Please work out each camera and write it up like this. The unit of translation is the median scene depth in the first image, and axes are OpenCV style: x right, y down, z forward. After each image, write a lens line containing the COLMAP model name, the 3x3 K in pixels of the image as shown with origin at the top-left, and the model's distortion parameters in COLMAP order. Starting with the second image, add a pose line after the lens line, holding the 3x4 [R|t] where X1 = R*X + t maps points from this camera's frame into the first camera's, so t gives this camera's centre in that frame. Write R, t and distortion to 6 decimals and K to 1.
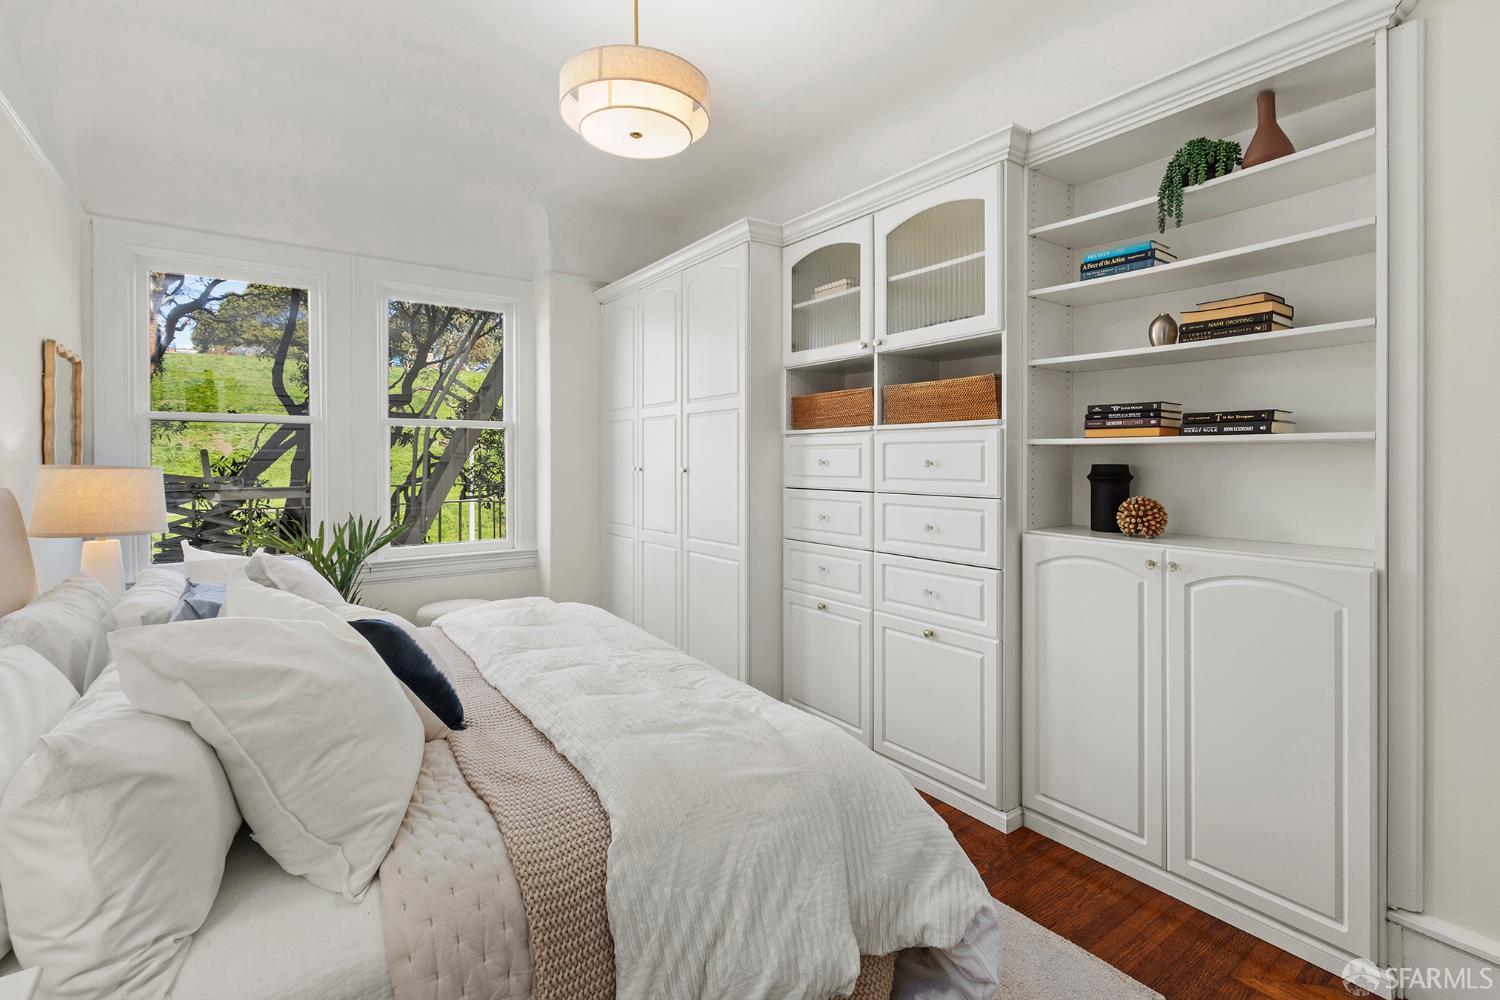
lens RADIAL K [[688.1, 0, 754.1], [0, 688.1, 463.5], [0, 0, 1]] dist [0.001866, 0.000330]
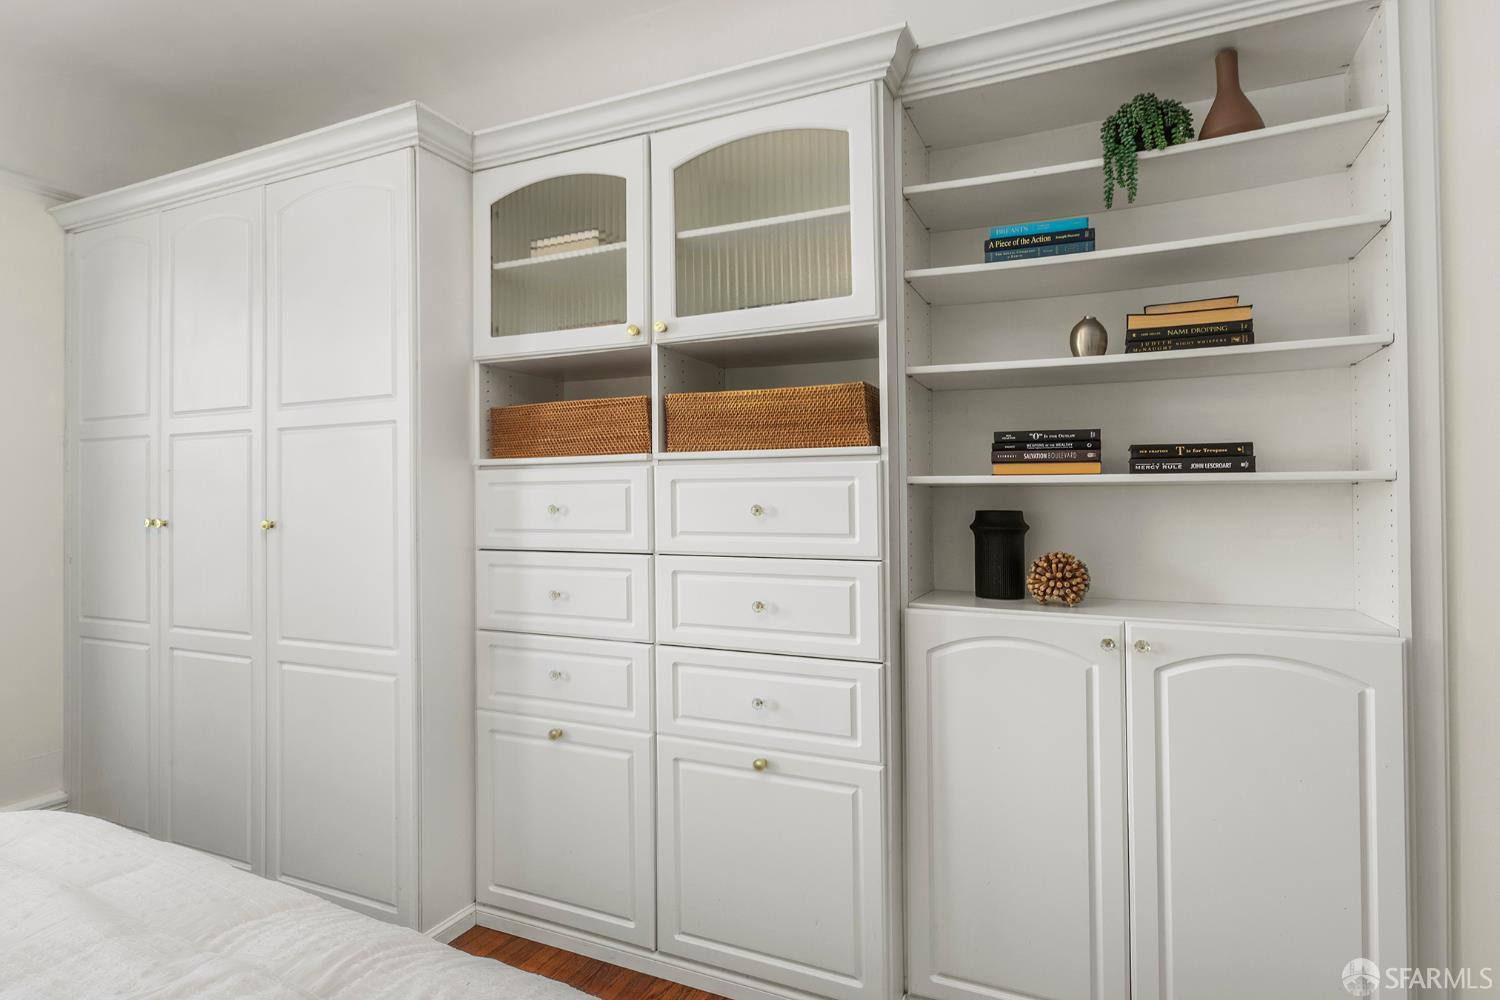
lens RADIAL K [[696.8, 0, 750.0], [0, 696.8, 500.0], [0, 0, 1]] dist [0.001986, 0.000307]
pose [[0.842709, -0.000163, 0.538369, -0.134034], [0.005063, 0.999958, -0.007622, -0.005752], [-0.538345, 0.009149, 0.842675, 0.478937]]
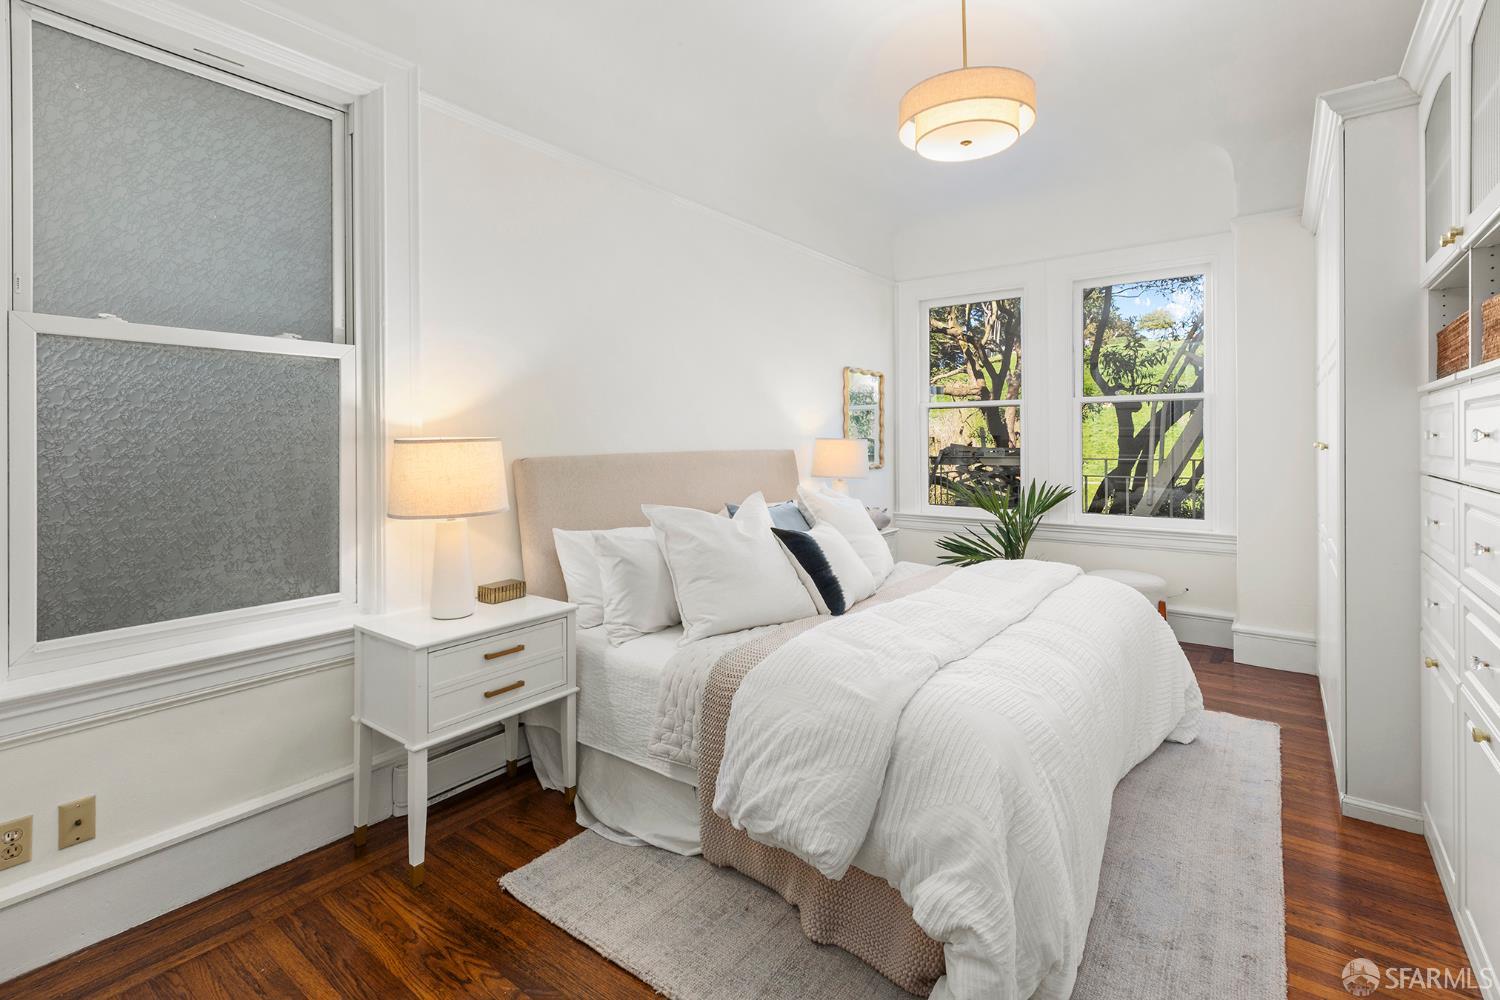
lens RADIAL K [[688.5, 0, 750.4], [0, 688.5, 439.5], [0, 0, 1]] dist [0.000287, 0.000095]
pose [[0.293797, 0.000884, -0.955867, 0.712544], [0.000098, 1.000000, 0.000955, 0.004662], [0.955868, -0.000375, 0.293797, 0.298354]]
